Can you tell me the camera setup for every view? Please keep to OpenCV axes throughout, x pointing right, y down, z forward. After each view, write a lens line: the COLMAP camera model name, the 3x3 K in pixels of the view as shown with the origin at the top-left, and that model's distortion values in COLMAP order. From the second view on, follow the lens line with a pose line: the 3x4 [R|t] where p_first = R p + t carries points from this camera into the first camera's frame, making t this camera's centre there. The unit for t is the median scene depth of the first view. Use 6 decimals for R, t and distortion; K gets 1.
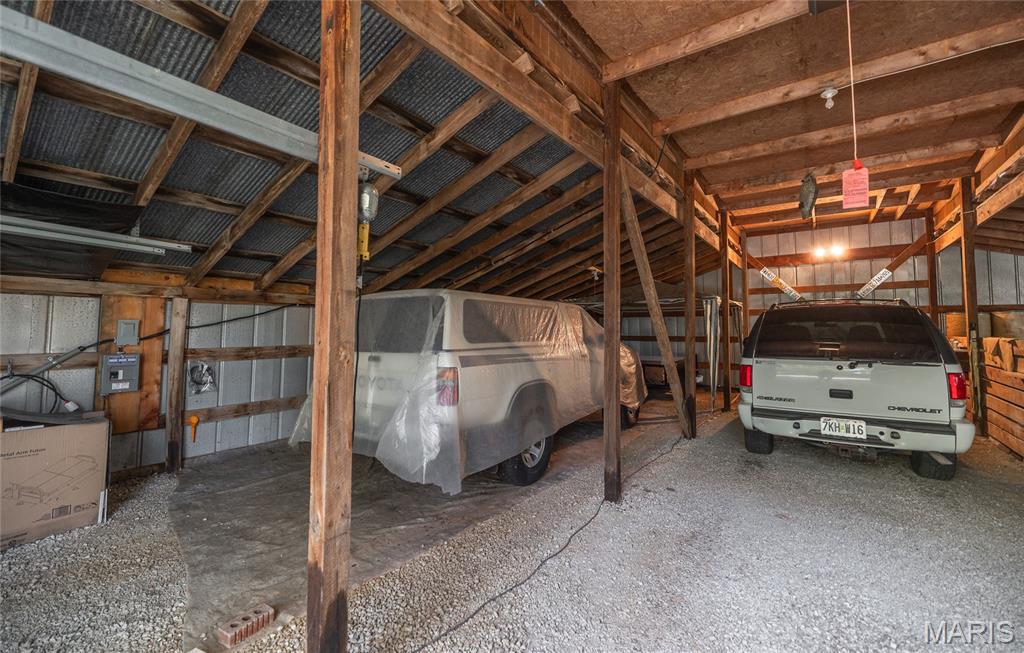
lens RADIAL K [[429.6, 0, 514.3], [0, 429.6, 305.9], [0, 0, 1]] dist [0.001089, -0.000239]
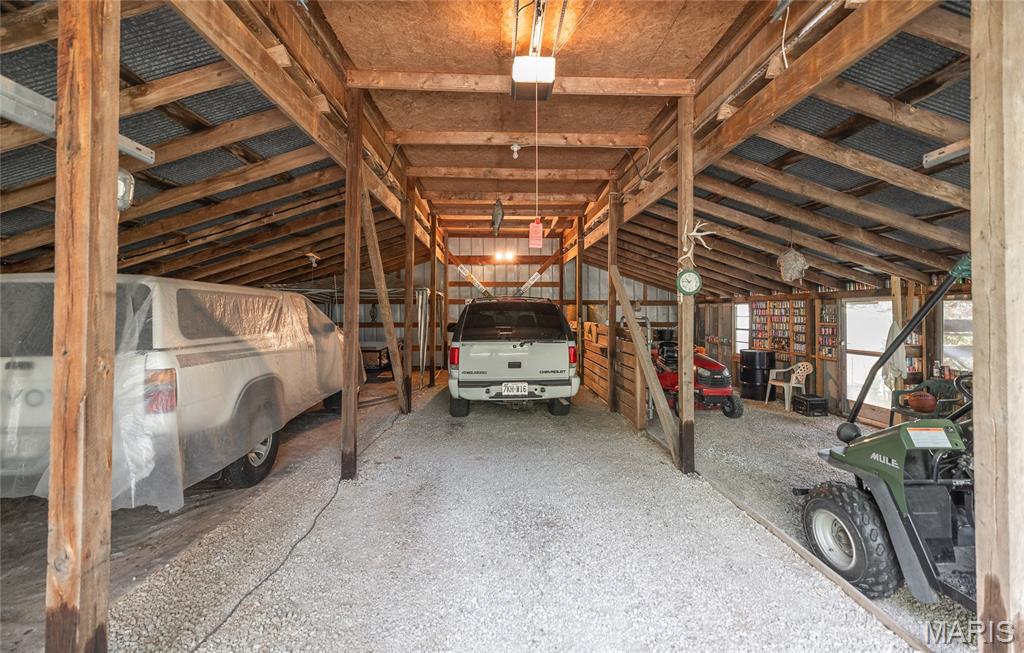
lens RADIAL K [[429.6, 0, 514.3], [0, 429.6, 305.9], [0, 0, 1]] dist [0.001089, -0.000239]
pose [[0.783094, 0.010011, 0.621823, -0.122352], [-0.033252, 0.999114, 0.025792, -0.025710], [-0.621013, -0.040875, 0.782733, -0.094977]]
